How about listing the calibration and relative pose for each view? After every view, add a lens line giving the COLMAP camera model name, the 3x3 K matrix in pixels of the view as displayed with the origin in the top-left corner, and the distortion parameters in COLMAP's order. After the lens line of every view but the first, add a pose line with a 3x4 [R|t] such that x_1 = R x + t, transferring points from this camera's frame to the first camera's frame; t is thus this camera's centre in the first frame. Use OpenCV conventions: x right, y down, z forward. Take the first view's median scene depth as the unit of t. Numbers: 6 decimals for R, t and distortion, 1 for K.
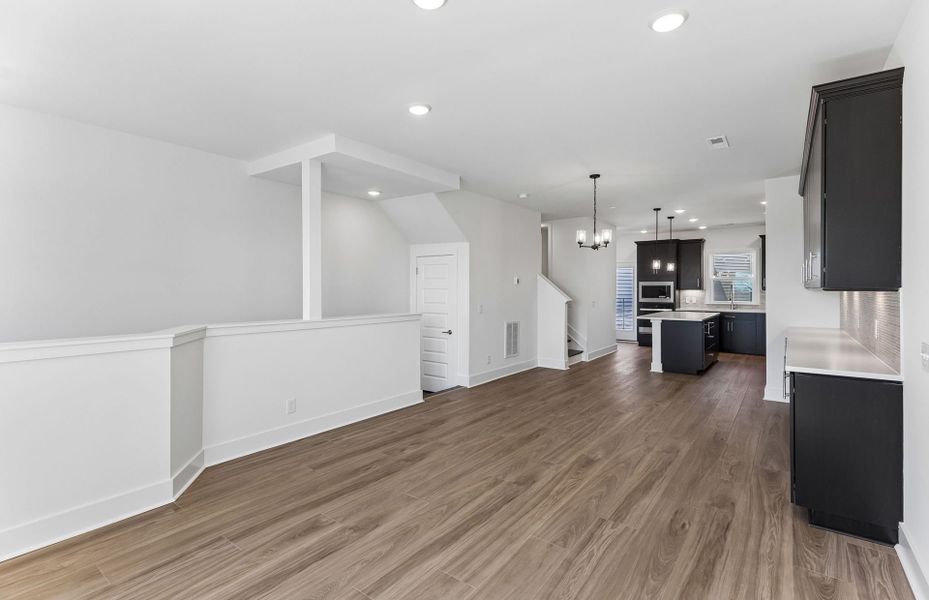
lens RADIAL K [[426.4, 0, 464.8], [0, 426.4, 293.1], [0, 0, 1]] dist [0.001683, 0.000229]
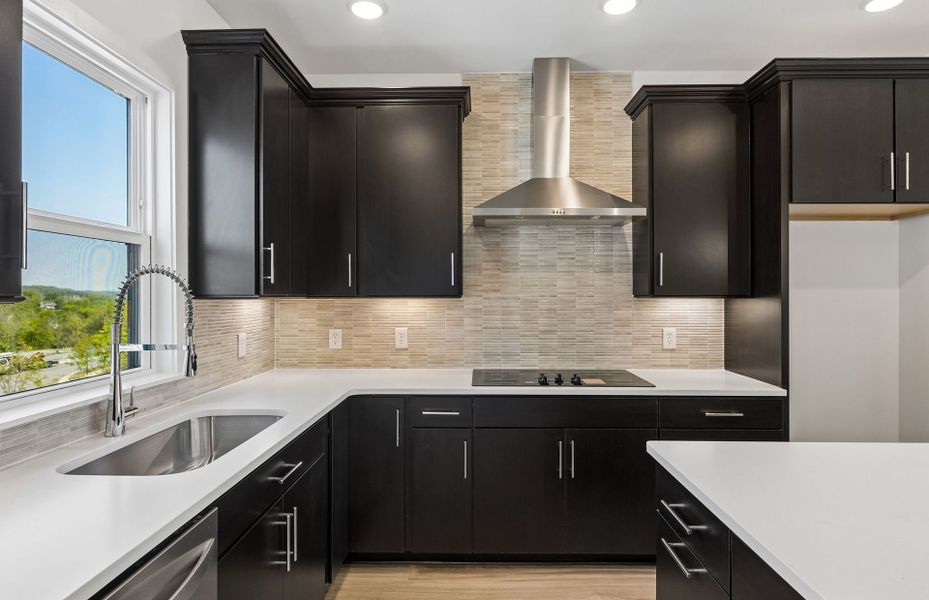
lens RADIAL K [[499.8, 0, 467.4], [0, 499.8, 291.8], [0, 0, 1]] dist [-0.001289, -0.000164]
pose [[-0.587571, 0.003735, 0.809164, 0.995537], [0.008183, 0.999966, 0.001327, -0.025423], [-0.809131, 0.007401, -0.587582, 2.398617]]
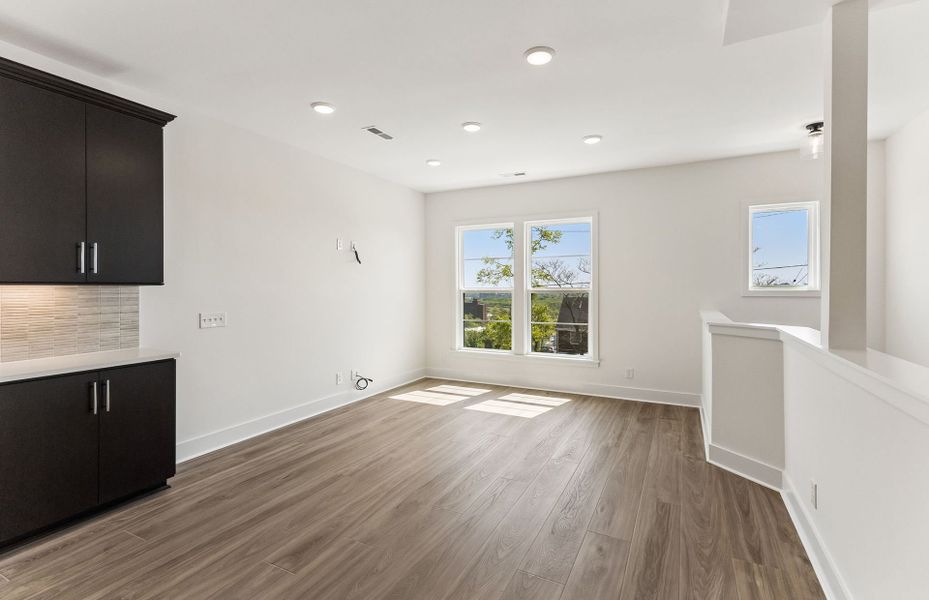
lens RADIAL K [[426.4, 0, 464.8], [0, 426.4, 293.1], [0, 0, 1]] dist [0.001683, 0.000229]
pose [[-0.985366, 0.002480, -0.170436, 0.129476], [-0.001631, 0.999711, 0.023976, -0.008584], [0.170446, 0.023903, -0.985077, 1.383337]]
